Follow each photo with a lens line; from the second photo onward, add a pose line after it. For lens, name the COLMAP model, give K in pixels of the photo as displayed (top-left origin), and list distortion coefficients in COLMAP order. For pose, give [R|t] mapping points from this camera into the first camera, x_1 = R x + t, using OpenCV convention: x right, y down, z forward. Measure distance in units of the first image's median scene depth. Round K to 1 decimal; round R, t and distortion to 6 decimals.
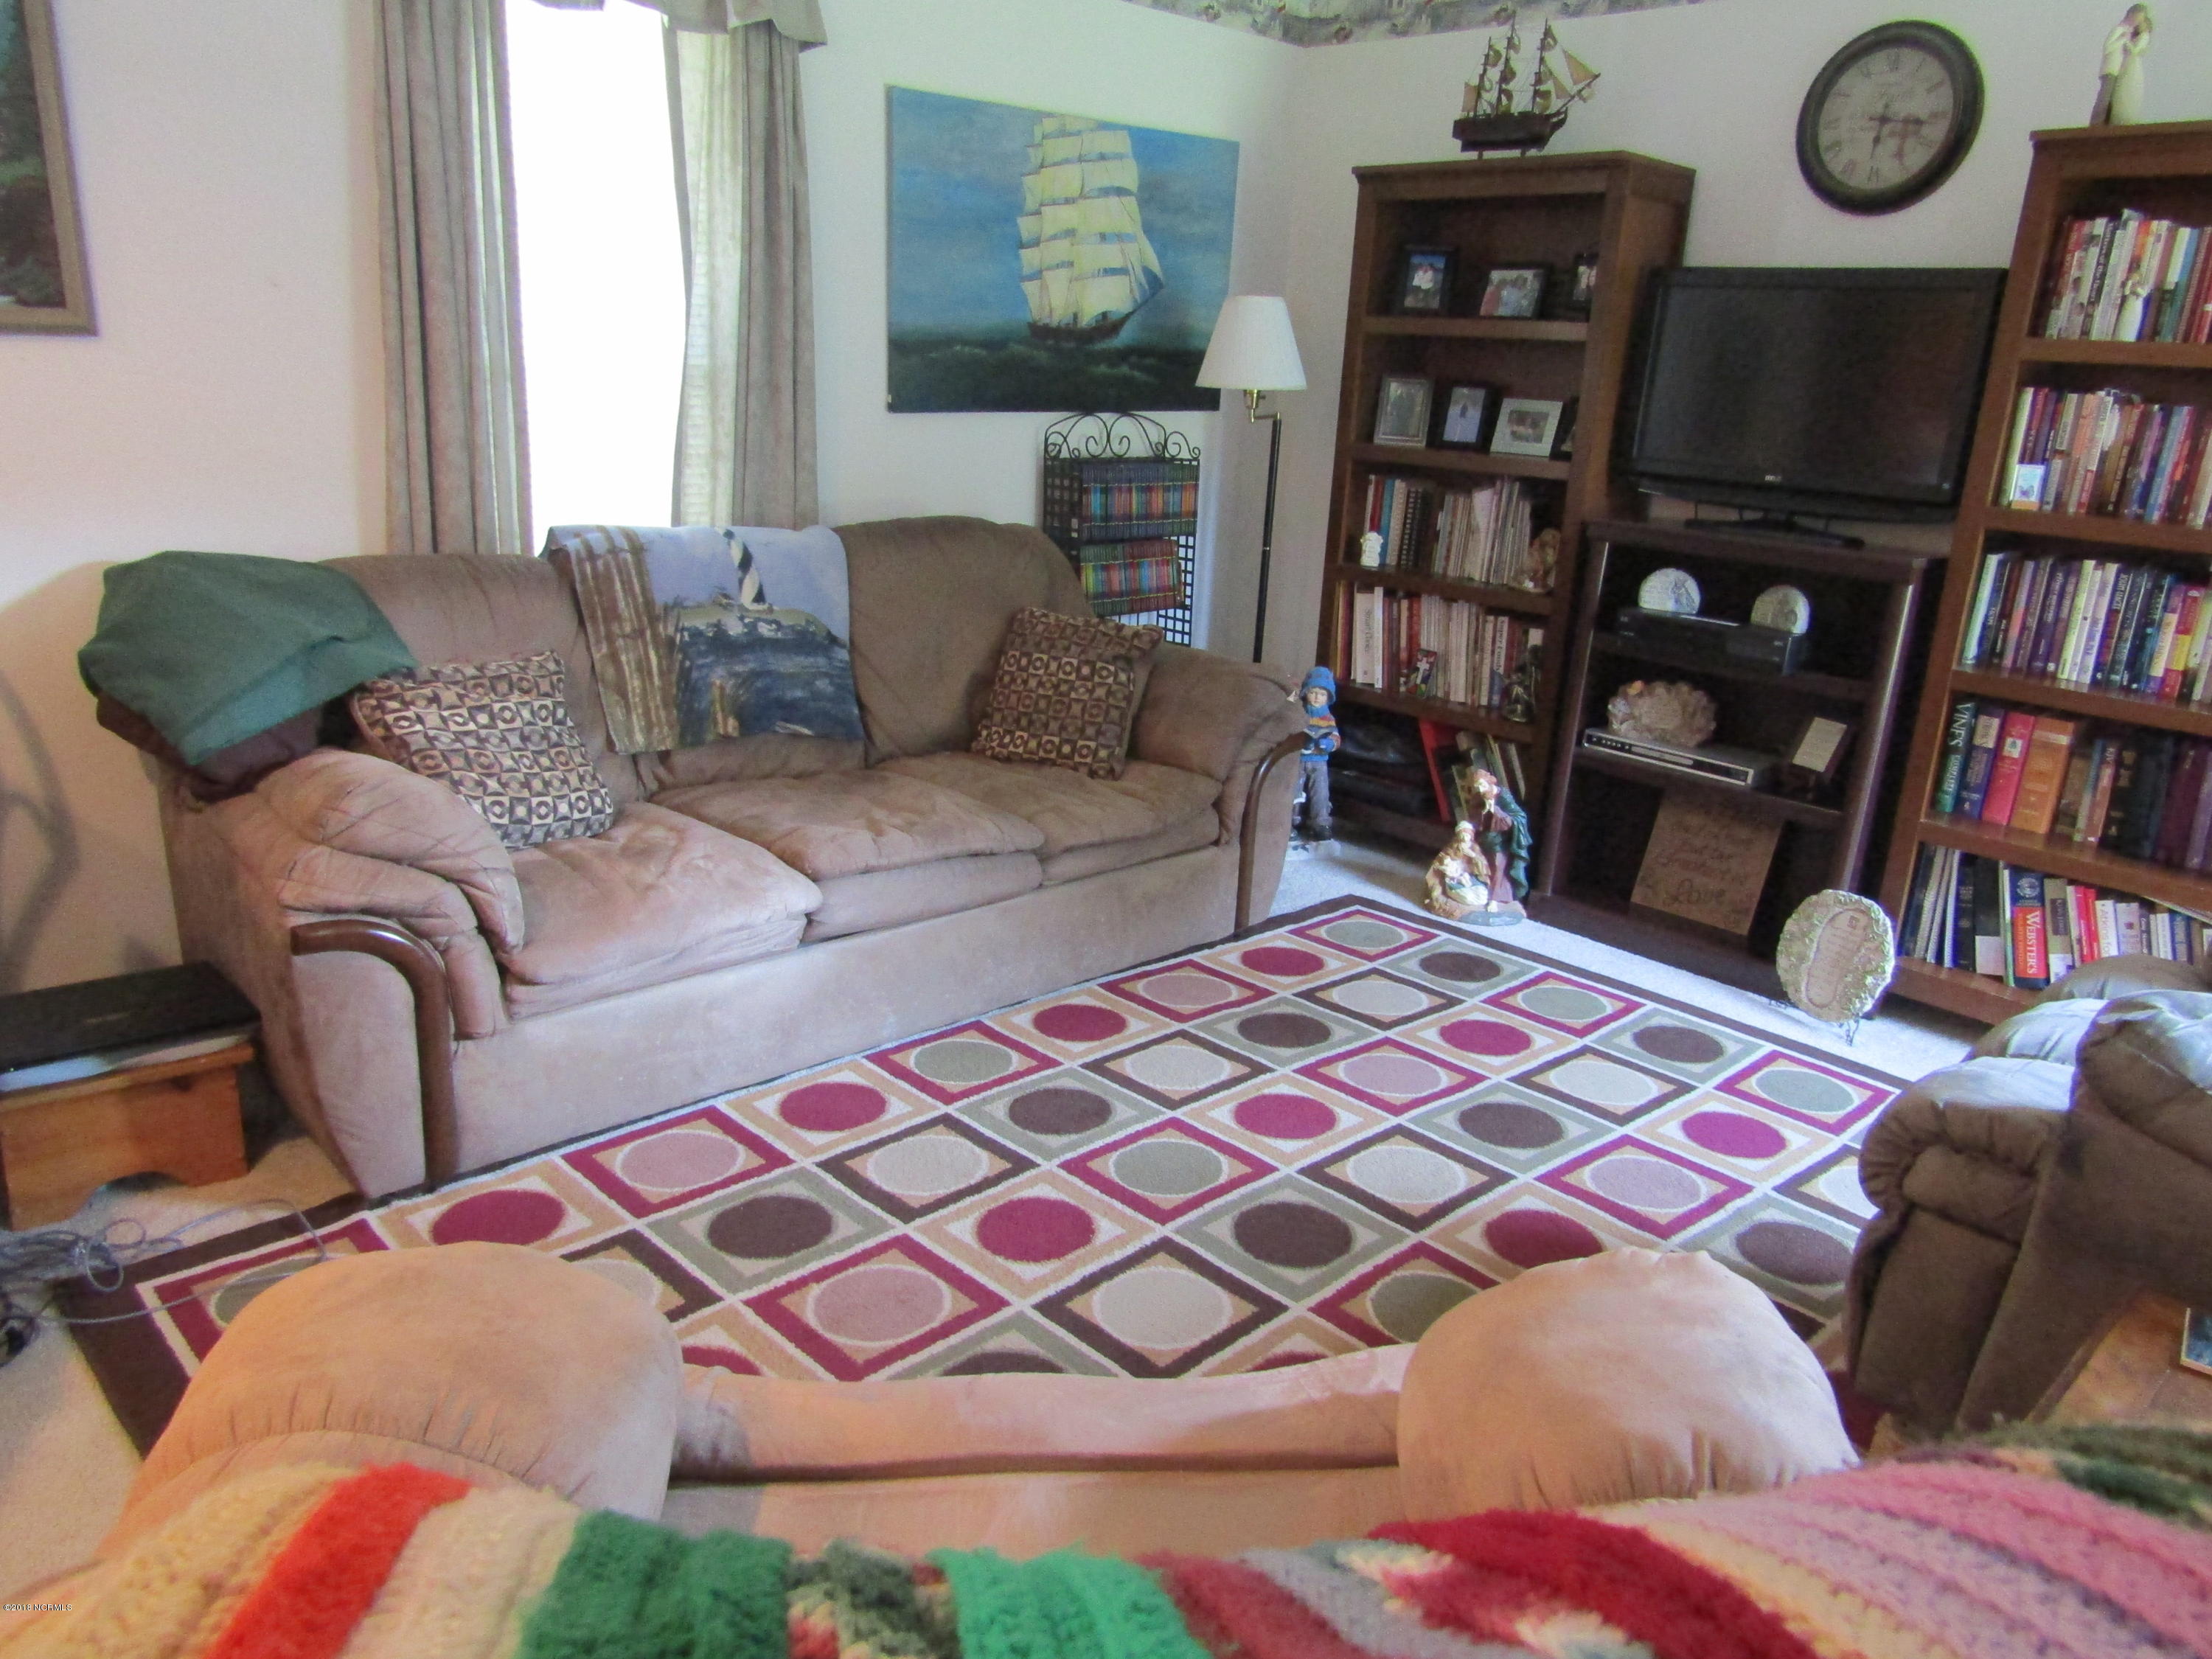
lens RADIAL K [[1552.3, 0, 1102.1], [0, 1552.3, 827.7], [0, 0, 1]] dist [-0.002150, -0.000282]
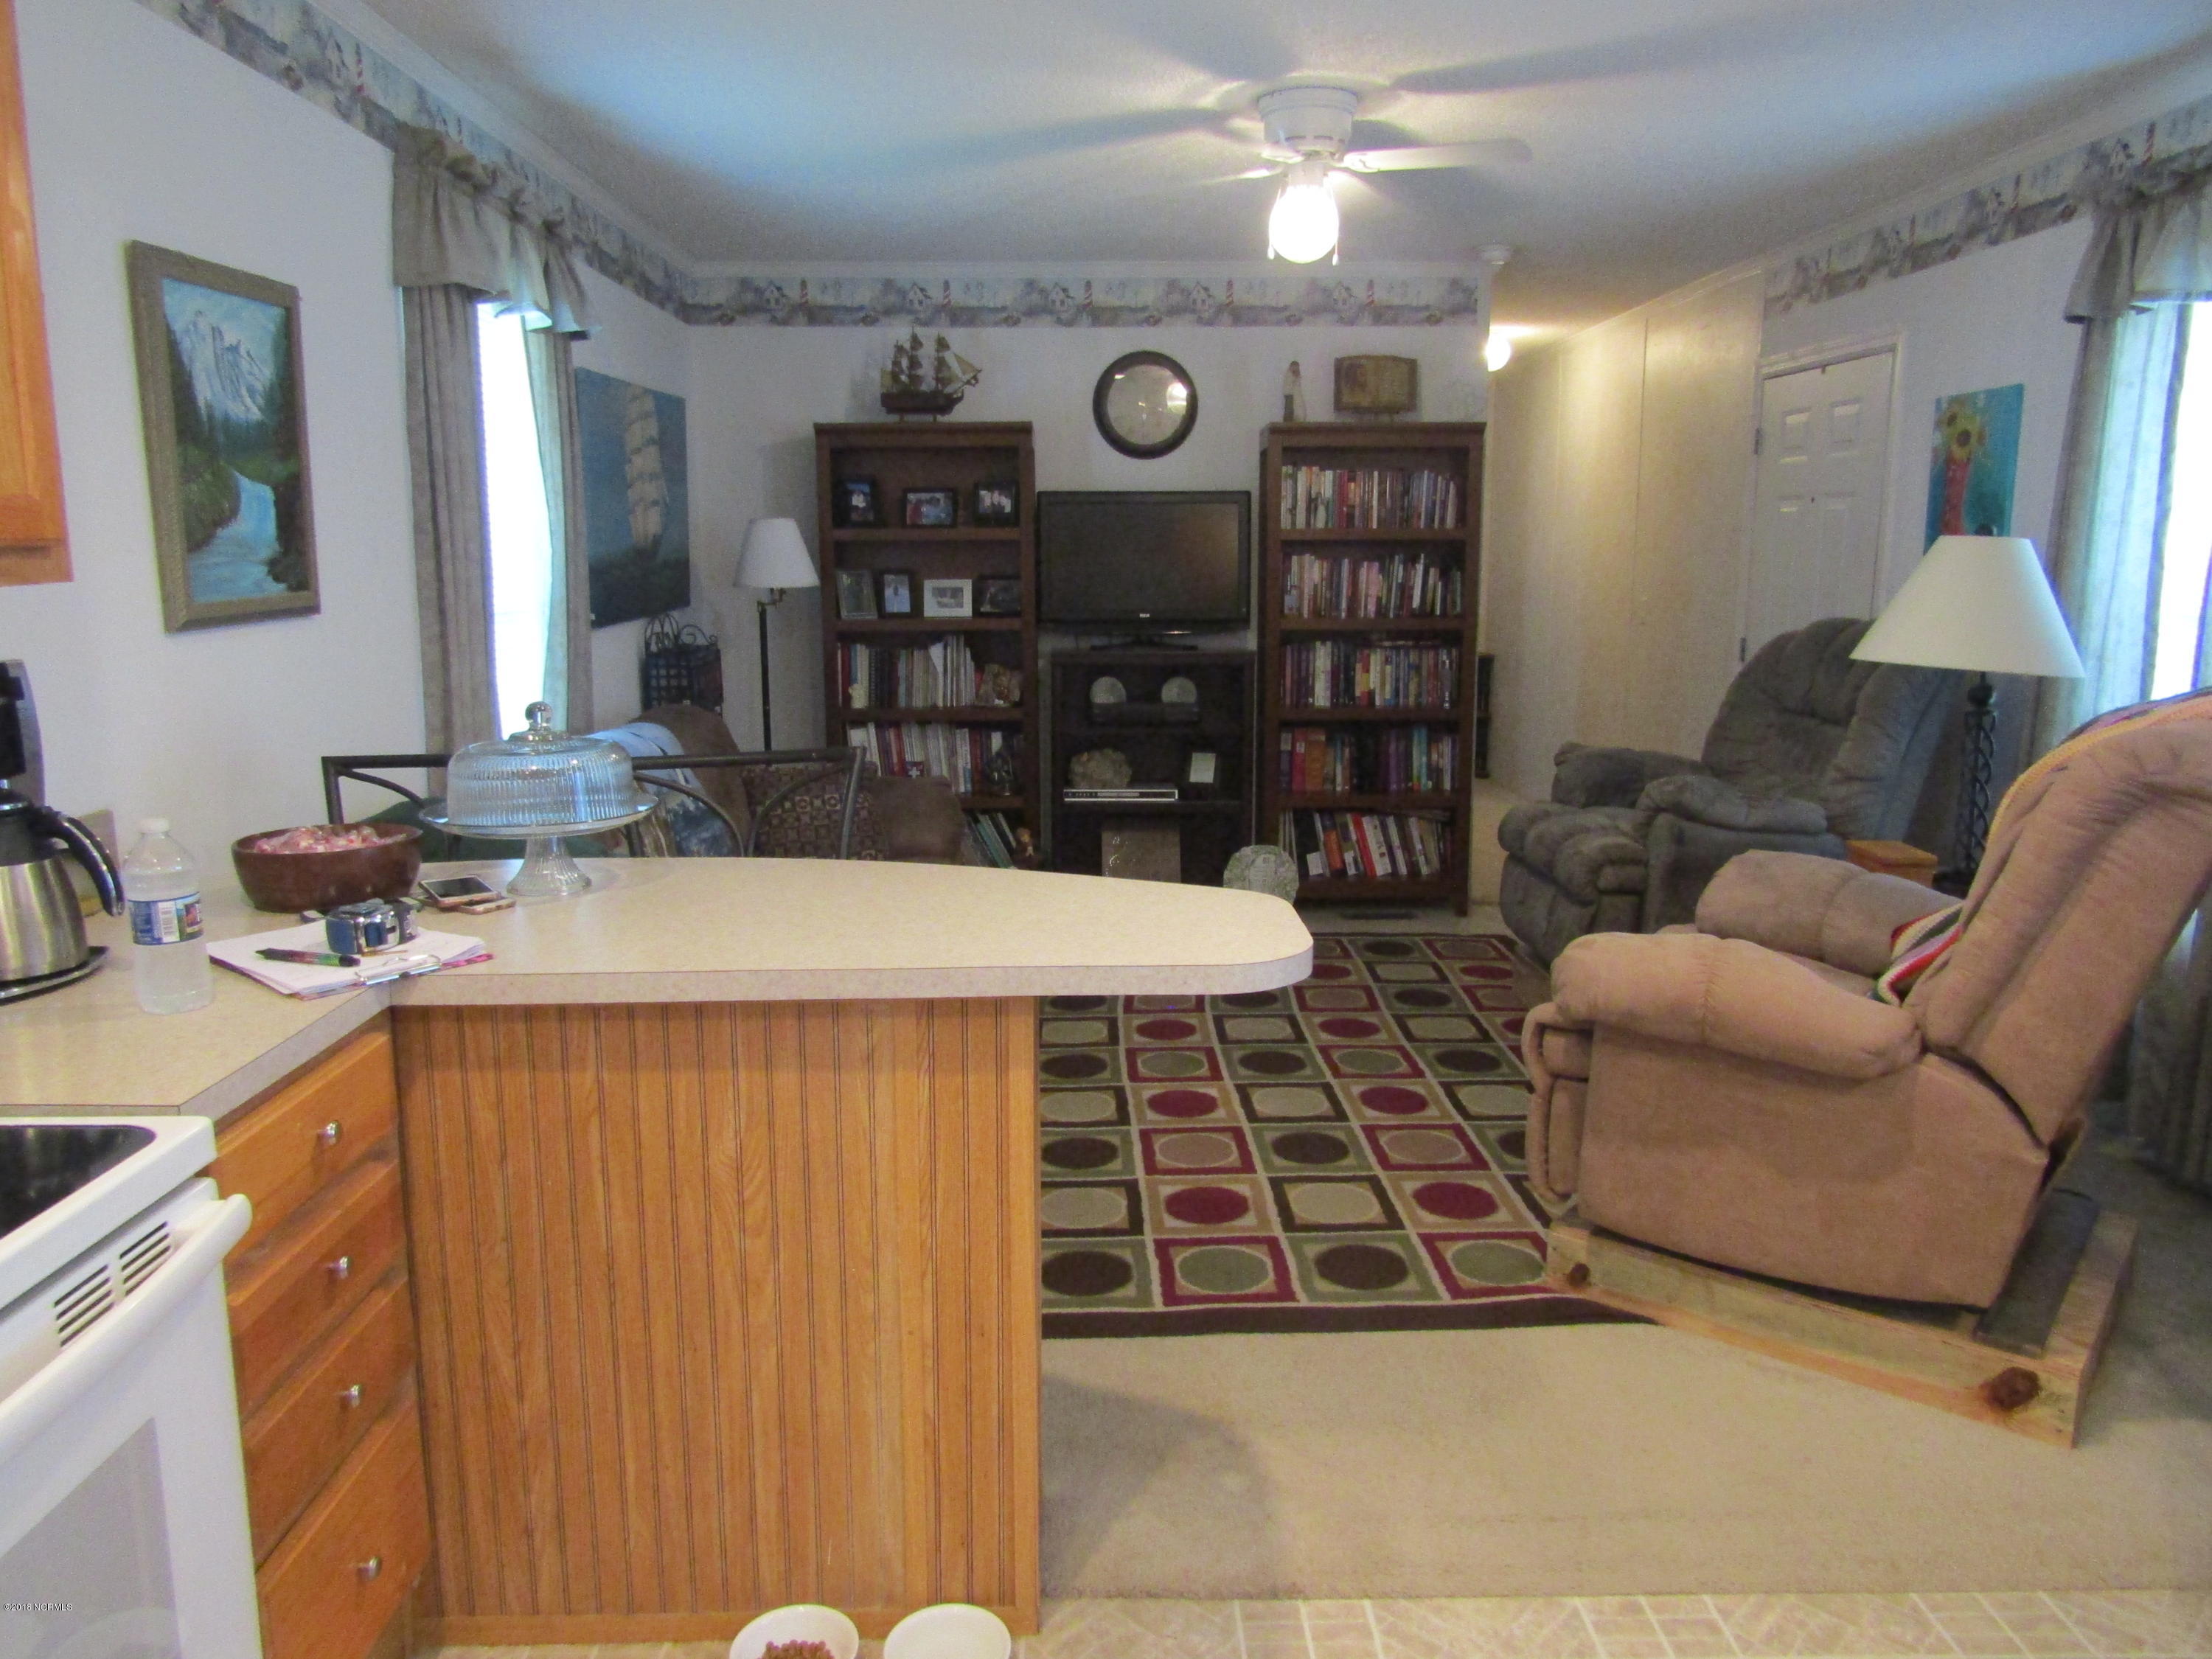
lens RADIAL K [[1552.3, 0, 1110.3], [0, 1552.3, 830.3], [0, 0, 1]] dist [-0.002150, -0.000282]
pose [[0.664941, -0.186087, 0.723343, -0.743916], [0.255987, 0.966588, 0.013345, -0.033111], [-0.701658, 0.176293, 0.690359, -0.061899]]
